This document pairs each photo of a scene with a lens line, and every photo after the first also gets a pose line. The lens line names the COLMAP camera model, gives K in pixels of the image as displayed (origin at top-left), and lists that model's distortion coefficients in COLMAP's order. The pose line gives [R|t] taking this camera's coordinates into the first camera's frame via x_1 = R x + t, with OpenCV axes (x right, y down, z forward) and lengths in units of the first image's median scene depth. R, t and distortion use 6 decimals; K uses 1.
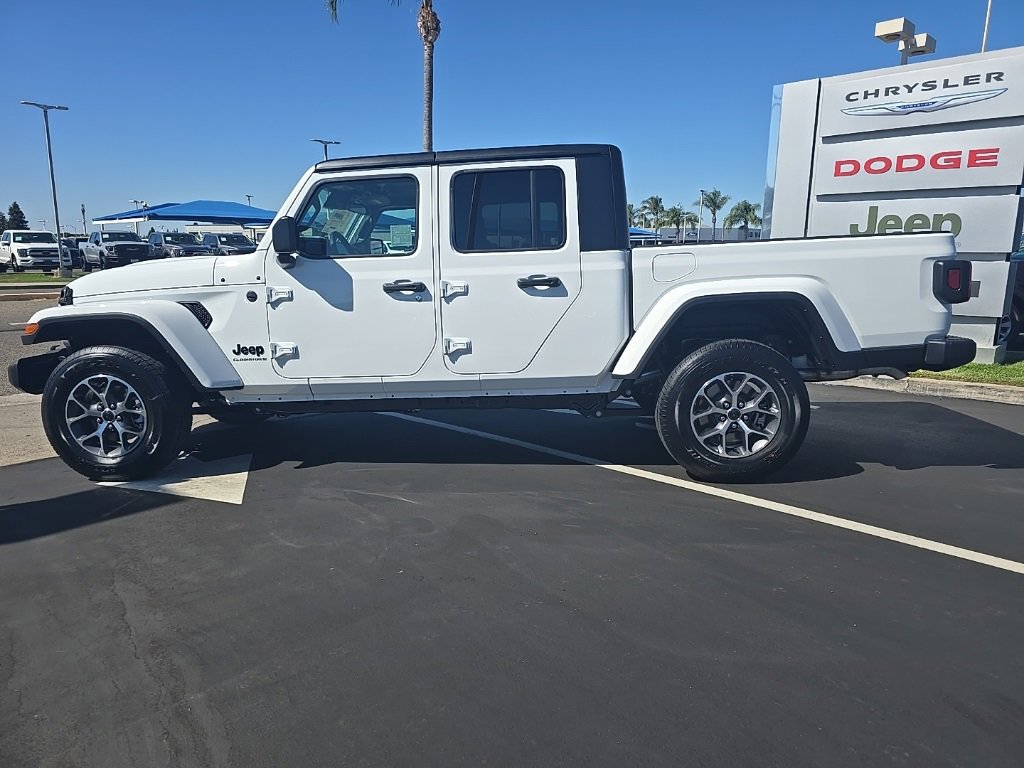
lens RADIAL K [[693.2, 0, 510.5], [0, 693.2, 380.3], [0, 0, 1]] dist [0.043240, -0.033646]
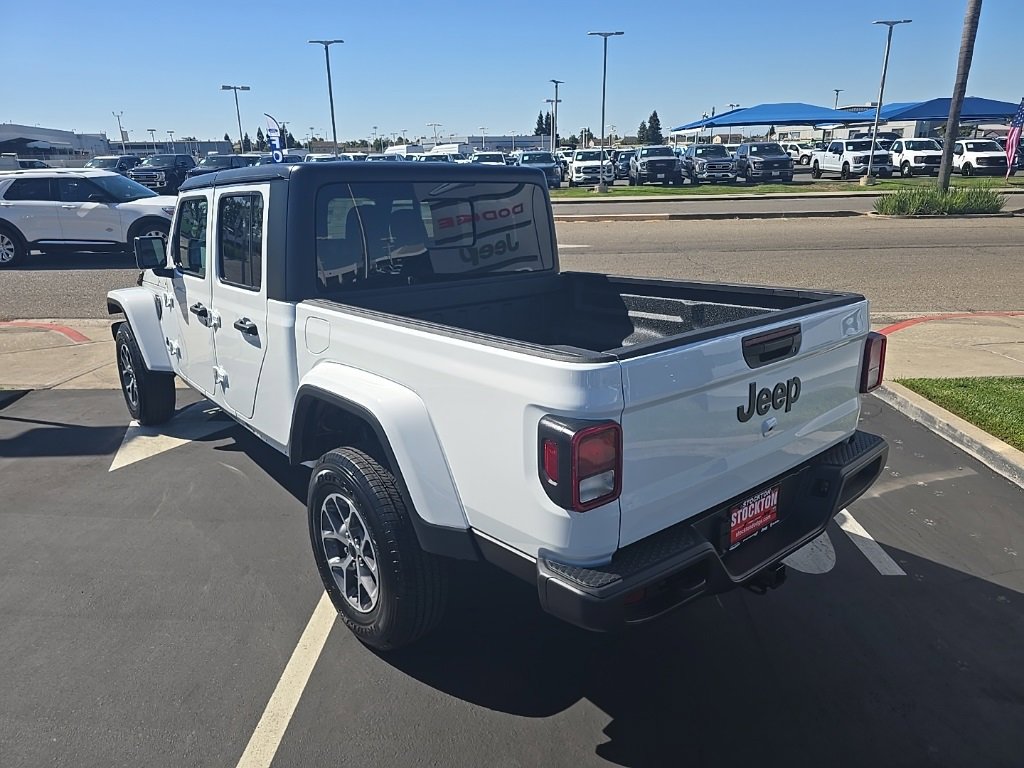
lens RADIAL K [[689.2, 0, 508.5], [0, 689.2, 379.4], [0, 0, 1]] dist [0.050979, -0.041990]
pose [[0.690264, 0.202460, -0.694655, 0.469924], [-0.104899, 0.977913, 0.180781, -0.142533], [0.715914, -0.051918, 0.696256, 0.329034]]
